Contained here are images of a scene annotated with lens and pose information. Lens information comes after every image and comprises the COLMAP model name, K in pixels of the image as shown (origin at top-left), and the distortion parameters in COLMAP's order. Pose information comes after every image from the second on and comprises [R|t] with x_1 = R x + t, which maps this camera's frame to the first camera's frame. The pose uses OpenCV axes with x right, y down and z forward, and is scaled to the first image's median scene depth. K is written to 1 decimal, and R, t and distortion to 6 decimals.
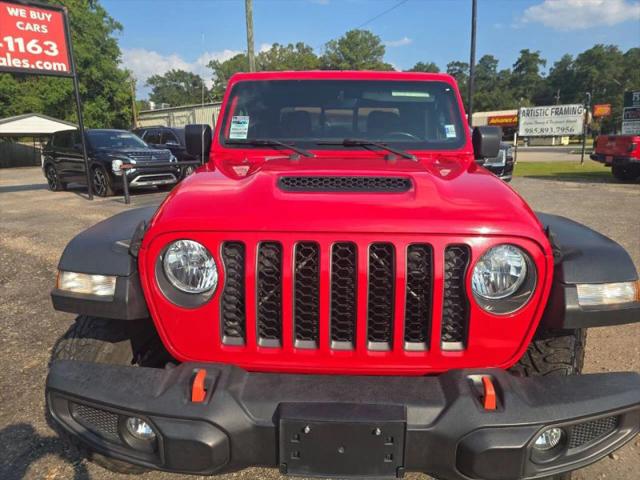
lens RADIAL K [[432.7, 0, 326.0], [0, 432.7, 238.5], [0, 0, 1]] dist [0.058335, -0.064128]
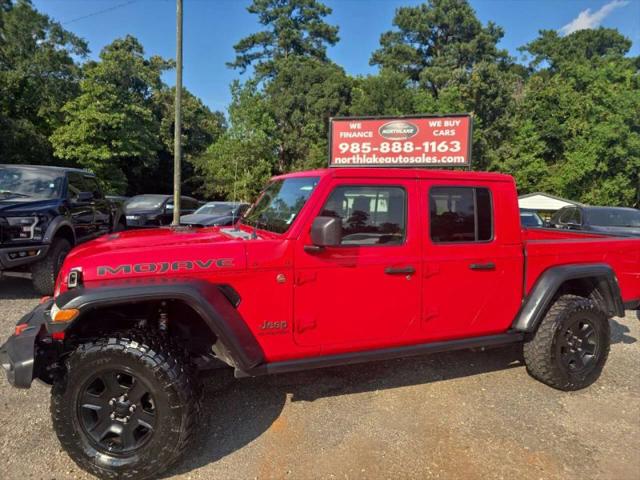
lens RADIAL K [[432.7, 0, 326.0], [0, 432.7, 238.5], [0, 0, 1]] dist [0.058335, -0.064128]
pose [[0.423071, 0.084846, -0.902116, 0.389088], [-0.235018, 0.971809, -0.018817, -0.056823], [0.875087, 0.219974, 0.431084, 0.173551]]
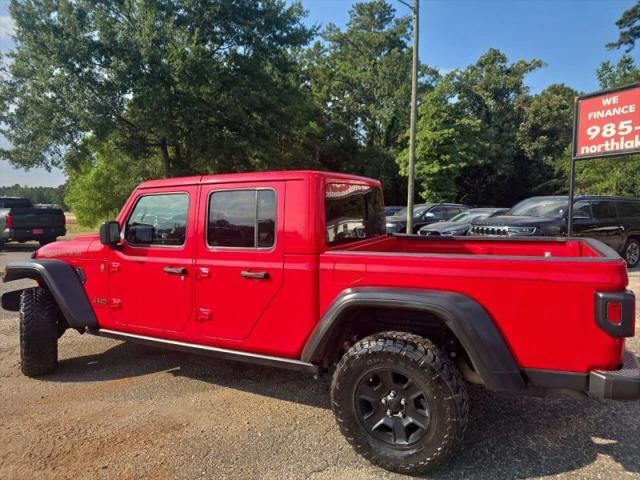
lens RADIAL K [[431.7, 0, 322.4], [0, 431.7, 239.5], [0, 0, 1]] dist [0.069897, -0.068656]
pose [[-0.408720, 0.070341, -0.909945, 0.395284], [-0.204338, 0.964662, 0.166353, -0.167750], [0.889491, 0.253928, -0.379904, 0.630544]]
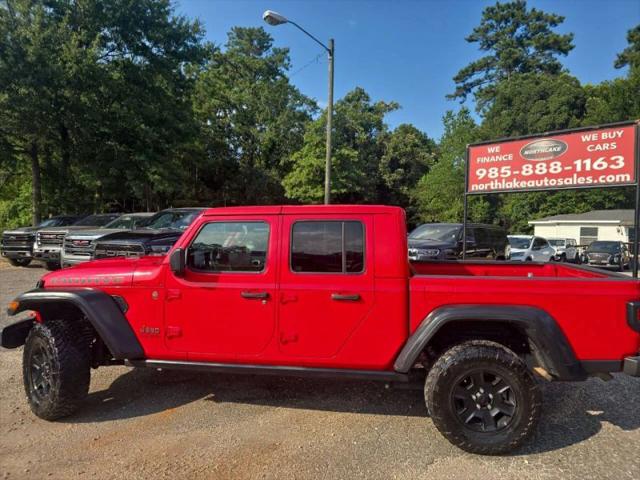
lens RADIAL K [[431.2, 0, 324.8], [0, 431.2, 238.2], [0, 0, 1]] dist [0.066193, -0.073287]
pose [[-0.100883, 0.024074, -0.994607, 0.487145], [-0.243105, 0.968806, 0.048108, -0.136928], [0.964740, 0.246647, -0.091883, 0.463859]]
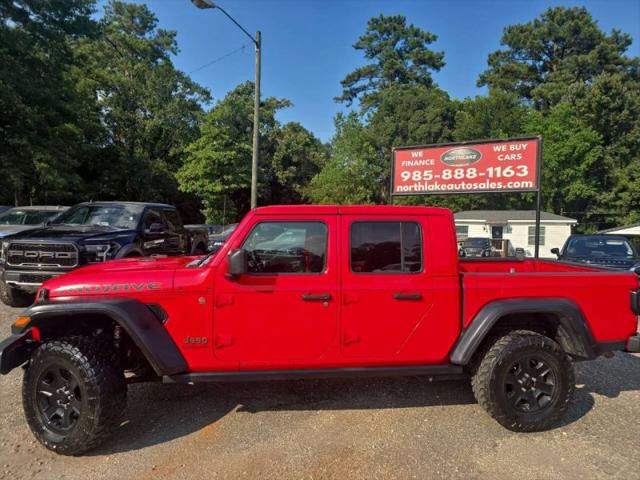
lens RADIAL K [[432.7, 0, 326.0], [0, 432.7, 238.5], [0, 0, 1]] dist [0.058335, -0.064128]
pose [[0.175353, 0.032514, -0.983969, 0.478427], [-0.248114, 0.968654, -0.012208, -0.100186], [0.952728, 0.246277, 0.177923, 0.307434]]
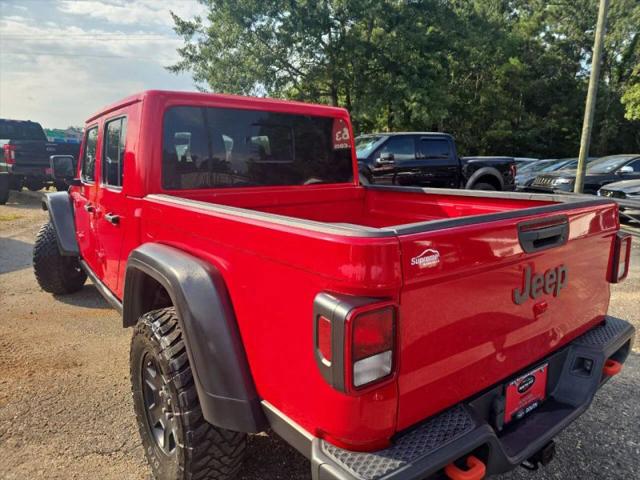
lens RADIAL K [[432.7, 0, 326.0], [0, 432.7, 238.5], [0, 0, 1]] dist [0.058335, -0.064128]
pose [[-0.771865, 0.105715, -0.626936, 0.184462], [-0.157463, 0.923573, 0.349598, -0.187297], [0.615979, 0.368562, -0.696227, 0.762326]]
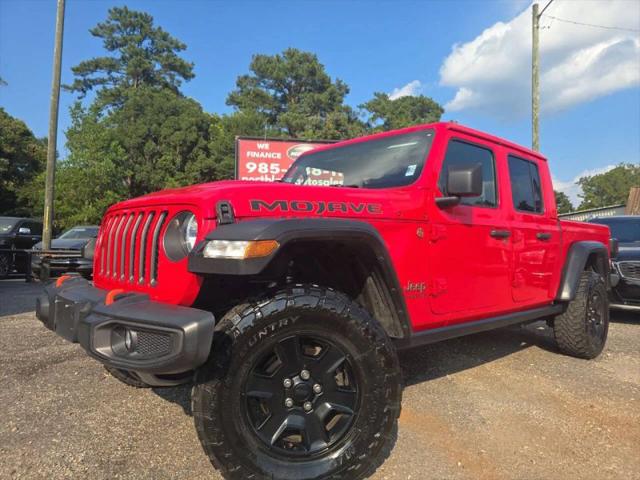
lens RADIAL K [[431.2, 0, 324.8], [0, 431.2, 238.2], [0, 0, 1]] dist [0.066193, -0.073287]
pose [[0.707542, -0.002612, -0.706666, 0.244877], [-0.183358, 0.965067, -0.187152, 0.037665], [0.682469, 0.261991, 0.682346, 0.062569]]
